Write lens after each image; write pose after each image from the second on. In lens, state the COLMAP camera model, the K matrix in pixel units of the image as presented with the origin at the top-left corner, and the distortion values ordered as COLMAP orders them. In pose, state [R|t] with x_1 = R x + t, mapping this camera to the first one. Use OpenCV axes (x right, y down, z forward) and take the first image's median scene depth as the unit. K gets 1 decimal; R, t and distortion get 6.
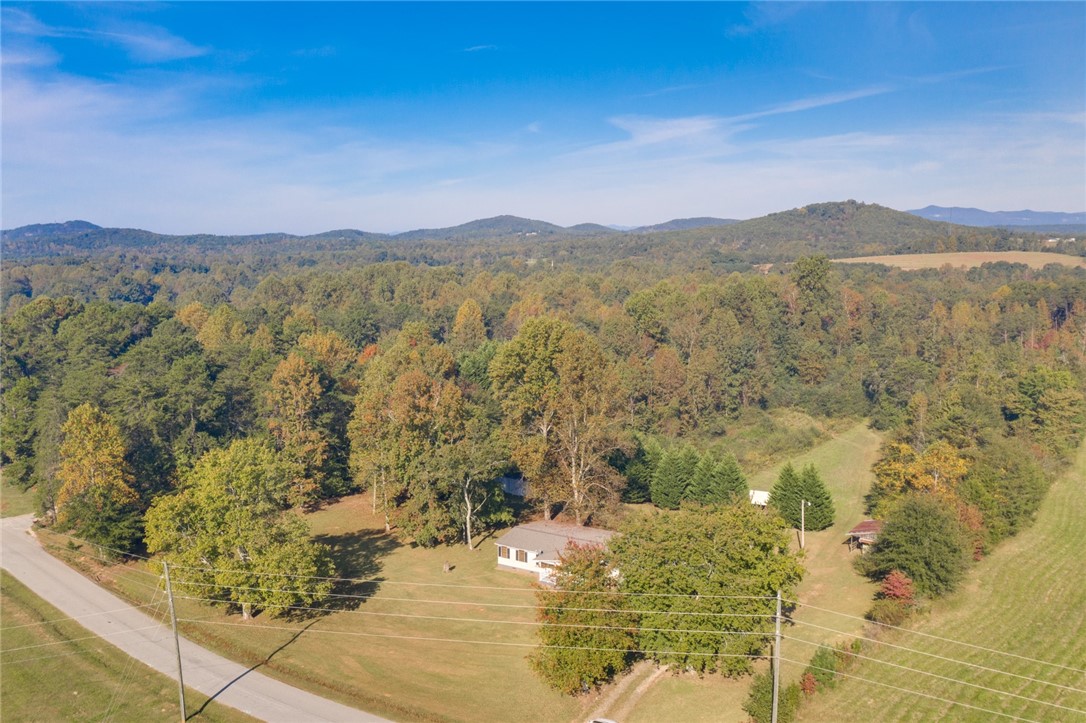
lens RADIAL K [[887.0, 0, 544.6], [0, 887.0, 385.5], [0, 0, 1]] dist [0.003478, 0.002422]
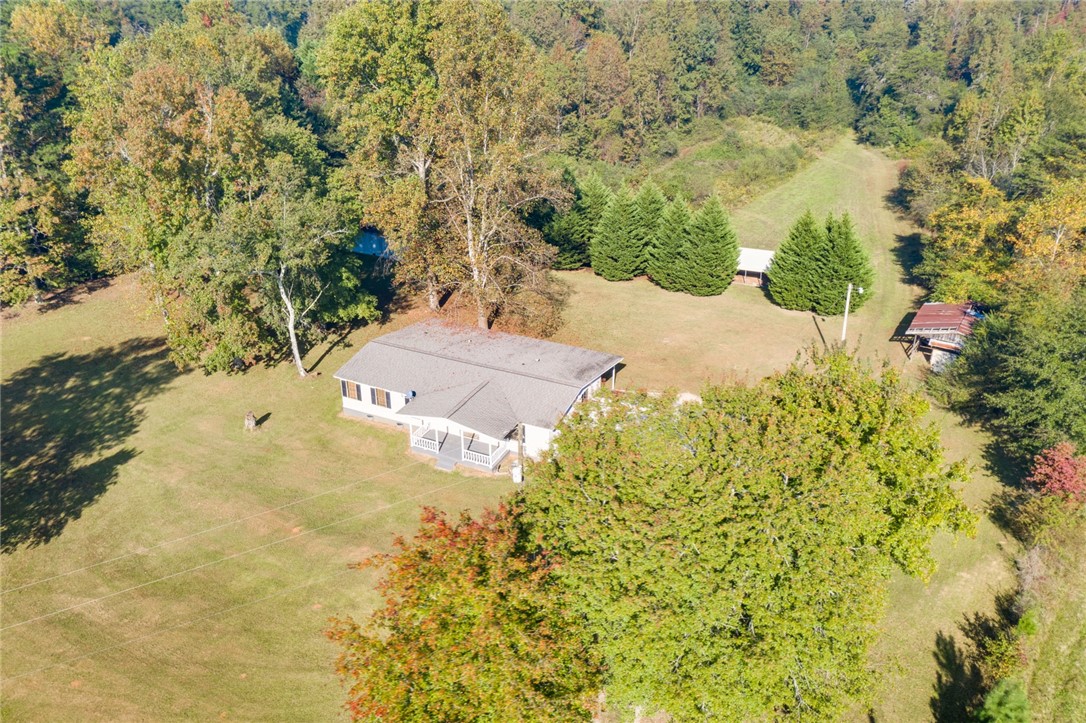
lens RADIAL K [[853.7, 0, 546.9], [0, 853.7, 359.0], [0, 0, 1]] dist [-0.007563, 0.003366]
pose [[0.995308, -0.040705, 0.087783, 0.027139], [0.012610, 0.954039, 0.299416, 0.001580], [-0.095936, -0.296905, 0.950076, 0.368385]]
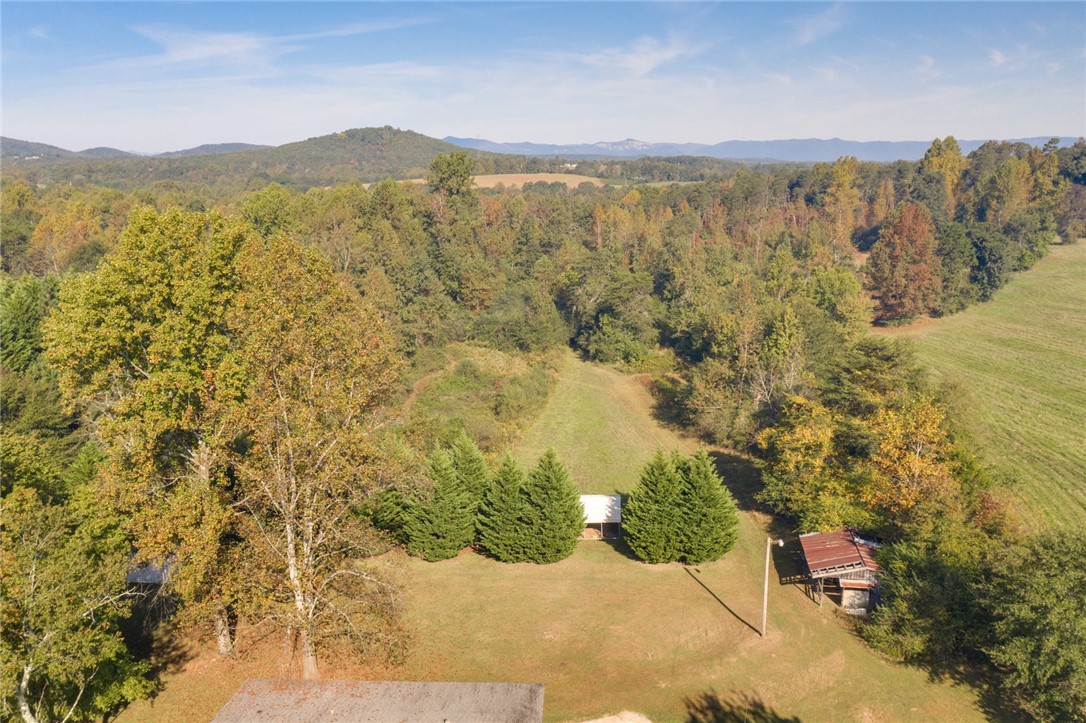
lens RADIAL K [[854.4, 0, 545.8], [0, 854.4, 352.0], [0, 0, 1]] dist [-0.003919, -0.004404]
pose [[0.868393, -0.100384, 0.485609, -0.049351], [0.076608, 0.994697, 0.068627, -0.021119], [-0.489923, -0.022393, 0.871478, 0.505039]]
